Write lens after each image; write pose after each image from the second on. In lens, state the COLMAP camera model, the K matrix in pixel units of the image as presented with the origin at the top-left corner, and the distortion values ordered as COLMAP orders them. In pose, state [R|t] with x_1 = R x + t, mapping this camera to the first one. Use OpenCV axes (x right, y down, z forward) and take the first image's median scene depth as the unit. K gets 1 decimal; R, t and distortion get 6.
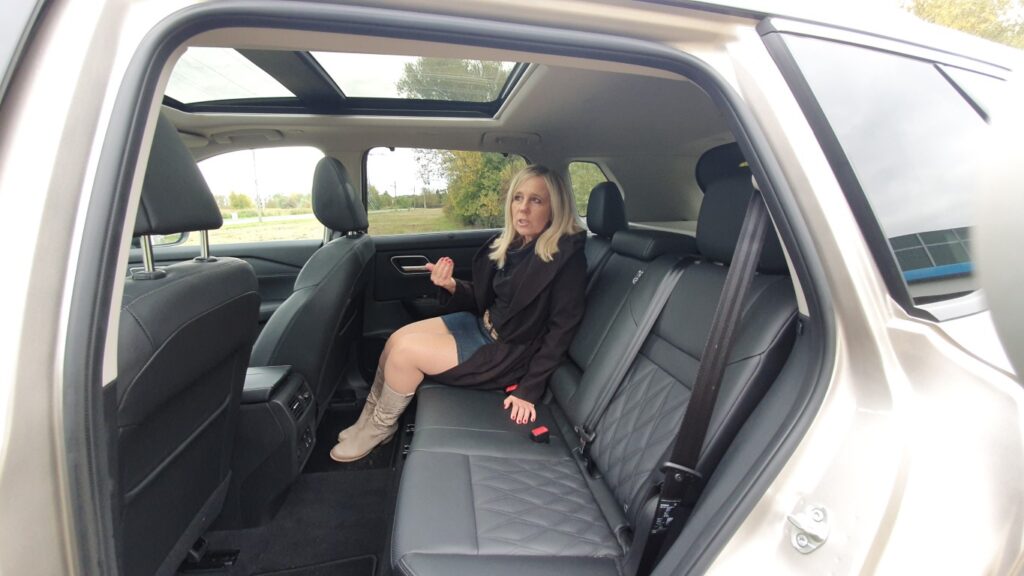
lens RADIAL K [[403.0, 0, 512.0], [0, 403.0, 288.0], [0, 0, 1]] dist [0.008618, -0.013934]
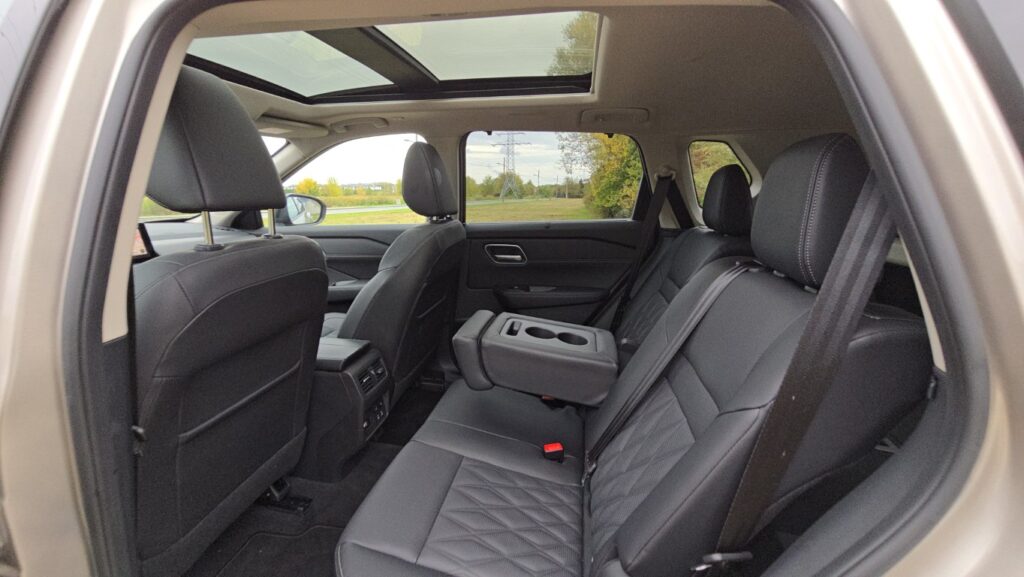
lens RADIAL K [[412.4, 0, 512.8], [0, 412.4, 293.8], [0, 0, 1]] dist [0.001563, -0.004785]
pose [[0.938925, 0.093212, -0.331258, 0.151513], [-0.083107, 0.995543, 0.044574, -0.011638], [0.333936, -0.014321, 0.942487, 0.101561]]
